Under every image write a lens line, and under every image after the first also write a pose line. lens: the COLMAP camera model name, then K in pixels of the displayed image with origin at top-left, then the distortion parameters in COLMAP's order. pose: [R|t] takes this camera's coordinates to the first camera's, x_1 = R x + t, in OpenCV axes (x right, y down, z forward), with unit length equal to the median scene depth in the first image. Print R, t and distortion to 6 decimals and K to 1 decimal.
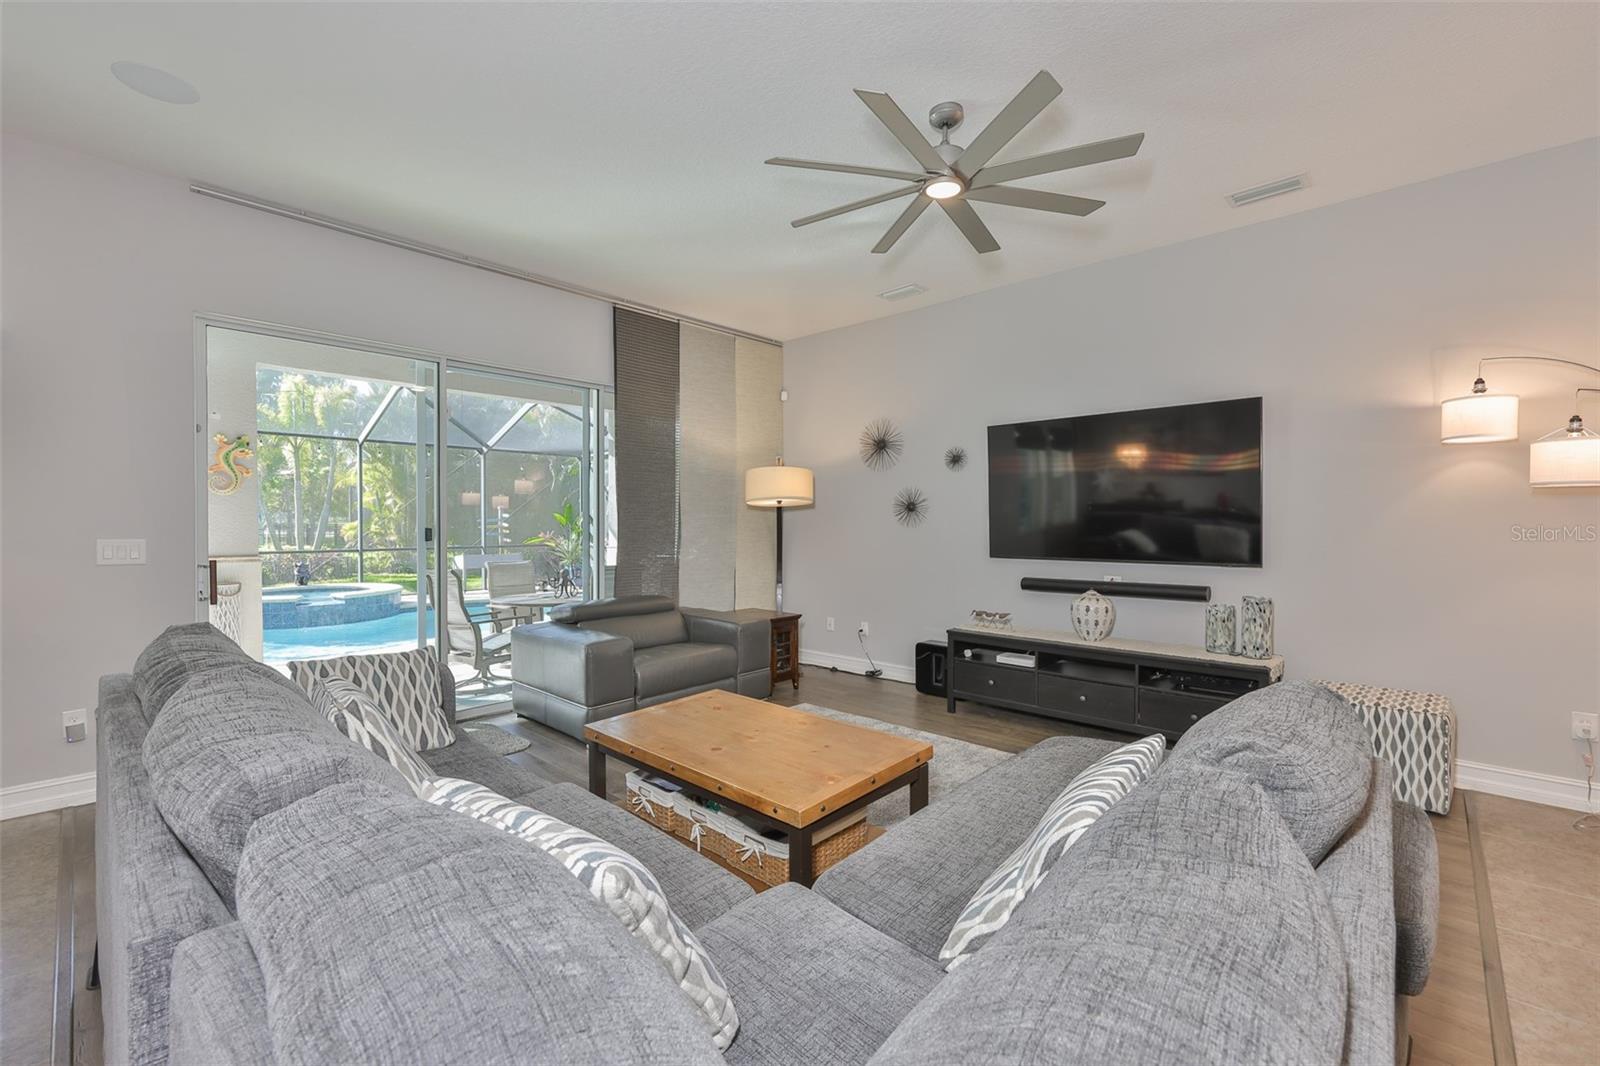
lens RADIAL K [[680.7, 0, 794.8], [0, 680.7, 528.7], [0, 0, 1]] dist [-0.001088, 0.000450]
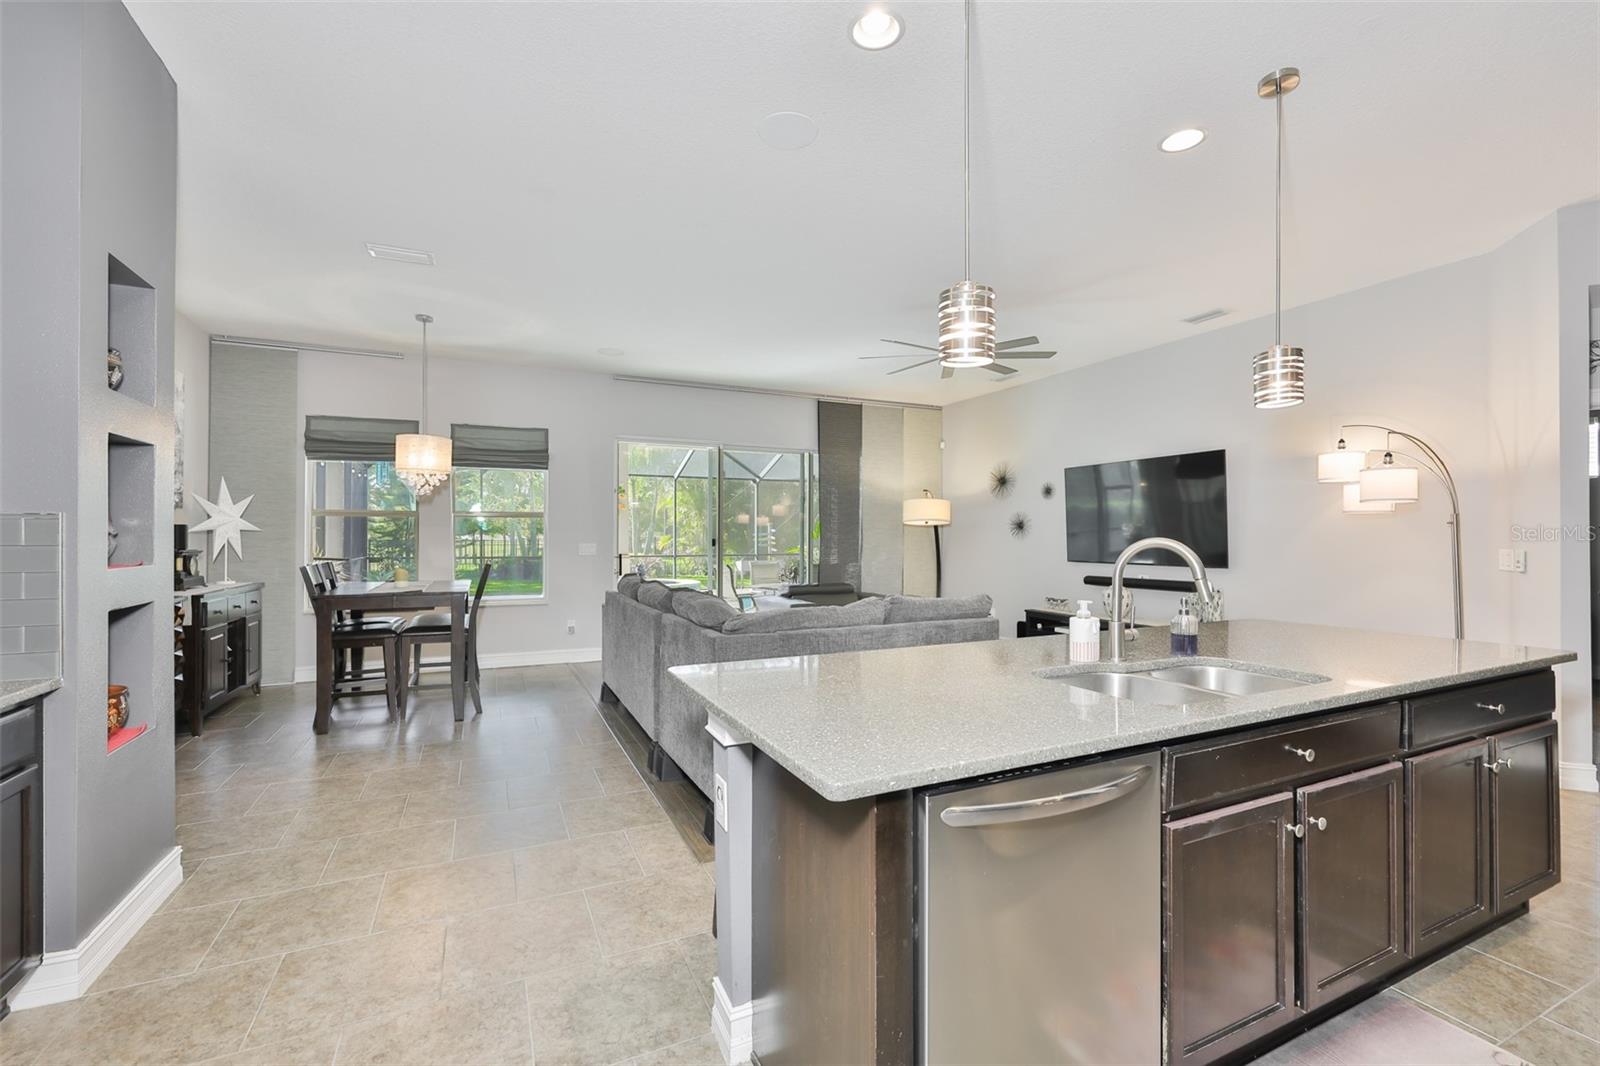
lens RADIAL K [[680.7, 0, 795.8], [0, 680.7, 534.9], [0, 0, 1]] dist [-0.001088, 0.000450]
pose [[0.926412, 0.000184, -0.376511, 0.266641], [-0.004460, 0.999935, -0.010484, 0.004222], [0.376485, 0.011391, 0.926353, -0.459526]]
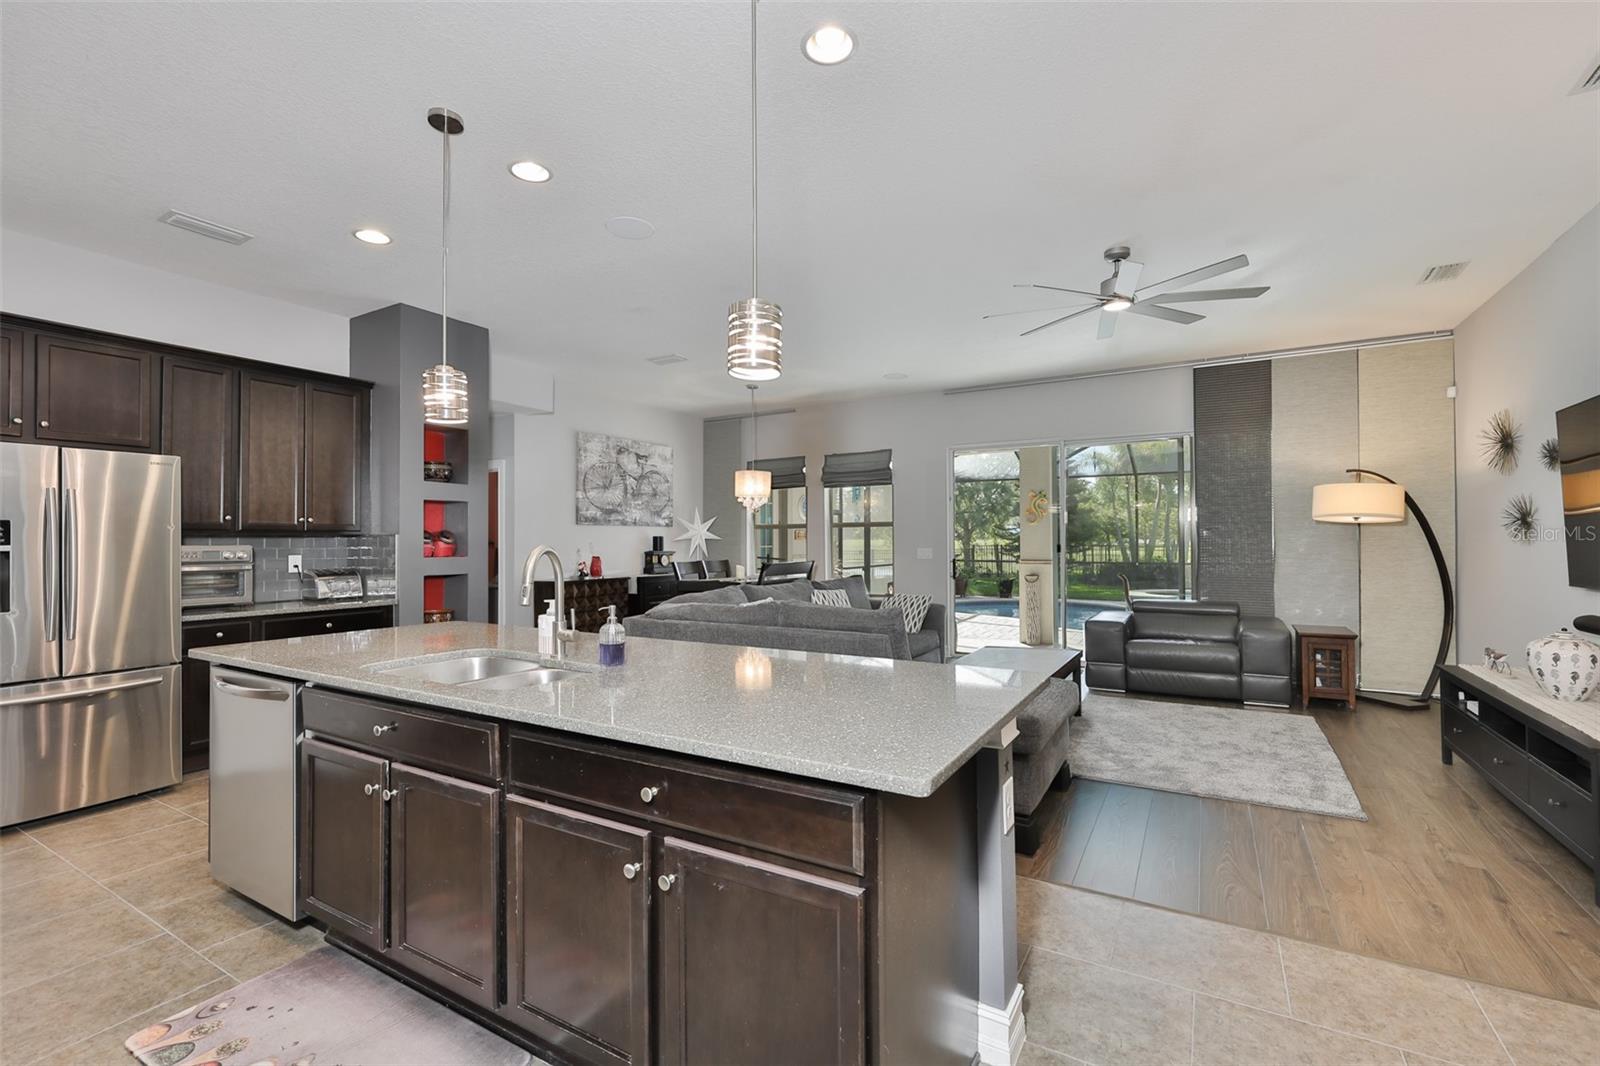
lens RADIAL K [[680.7, 0, 799.2], [0, 680.7, 536.2], [0, 0, 1]] dist [-0.001088, 0.000450]
pose [[0.222807, -0.008713, -0.974824, 0.744140], [-0.003065, 0.999949, -0.009638, -0.002325], [0.974858, 0.005135, 0.222769, 0.010750]]
